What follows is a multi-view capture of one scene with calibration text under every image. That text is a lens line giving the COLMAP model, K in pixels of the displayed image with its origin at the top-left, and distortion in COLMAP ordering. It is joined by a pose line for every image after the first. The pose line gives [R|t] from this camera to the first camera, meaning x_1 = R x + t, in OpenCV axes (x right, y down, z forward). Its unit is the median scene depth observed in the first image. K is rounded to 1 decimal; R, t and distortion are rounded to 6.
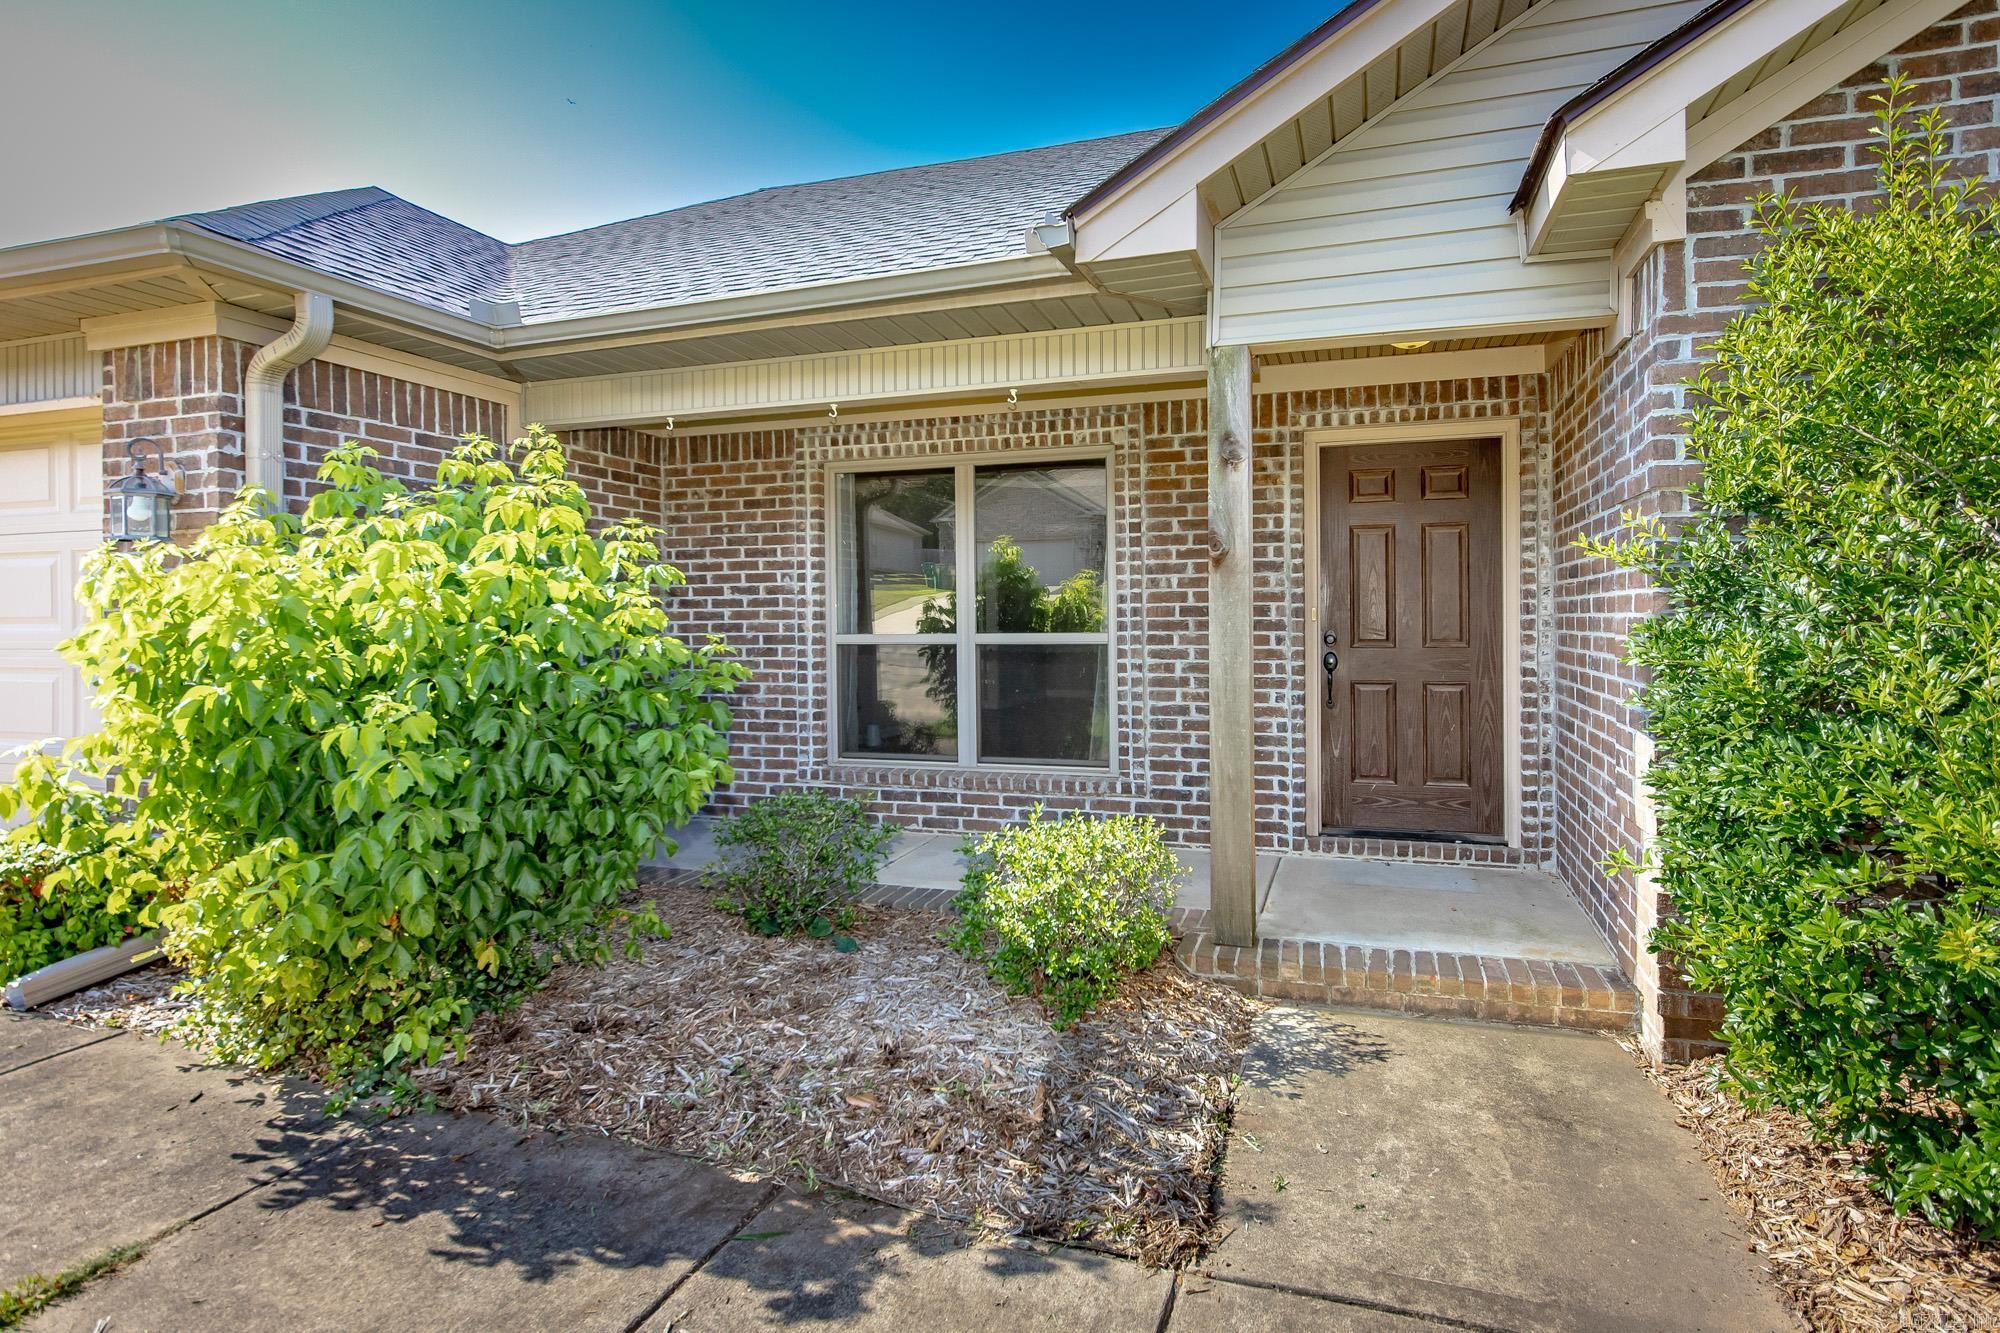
lens RADIAL K [[1074.6, 0, 1003.6], [0, 1074.6, 656.1], [0, 0, 1]] dist [-0.000645, -0.000293]
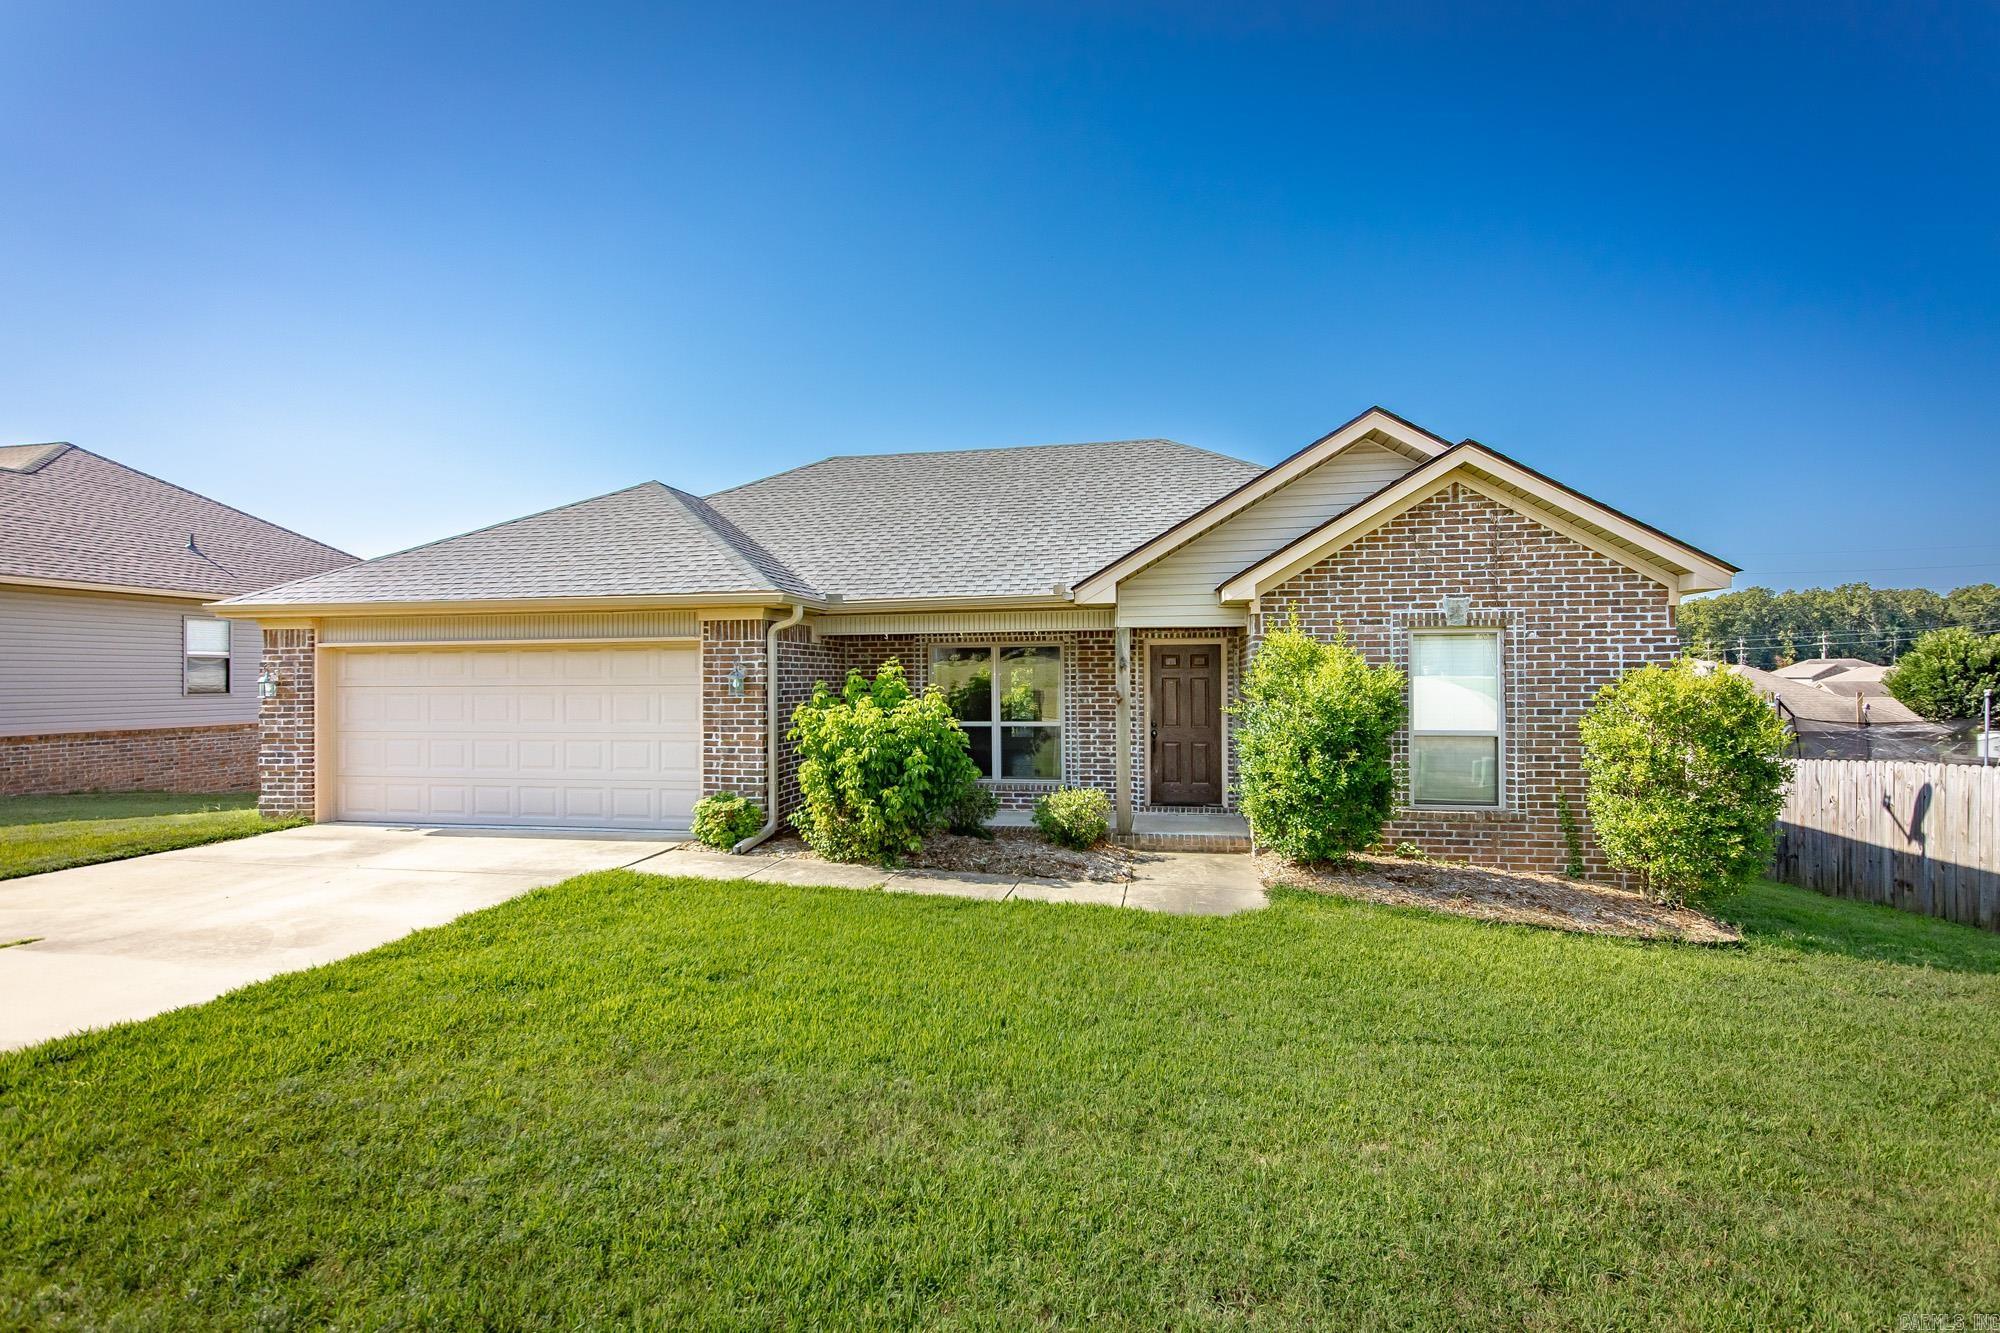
lens RADIAL K [[948.5, 0, 961.8], [0, 948.5, 724.2], [0, 0, 1]] dist [-0.001266, -0.000378]
pose [[0.993403, -0.004854, 0.114569, -0.410654], [0.003676, 0.999938, 0.010493, -0.044812], [-0.114612, -0.010003, 0.993360, -1.186706]]
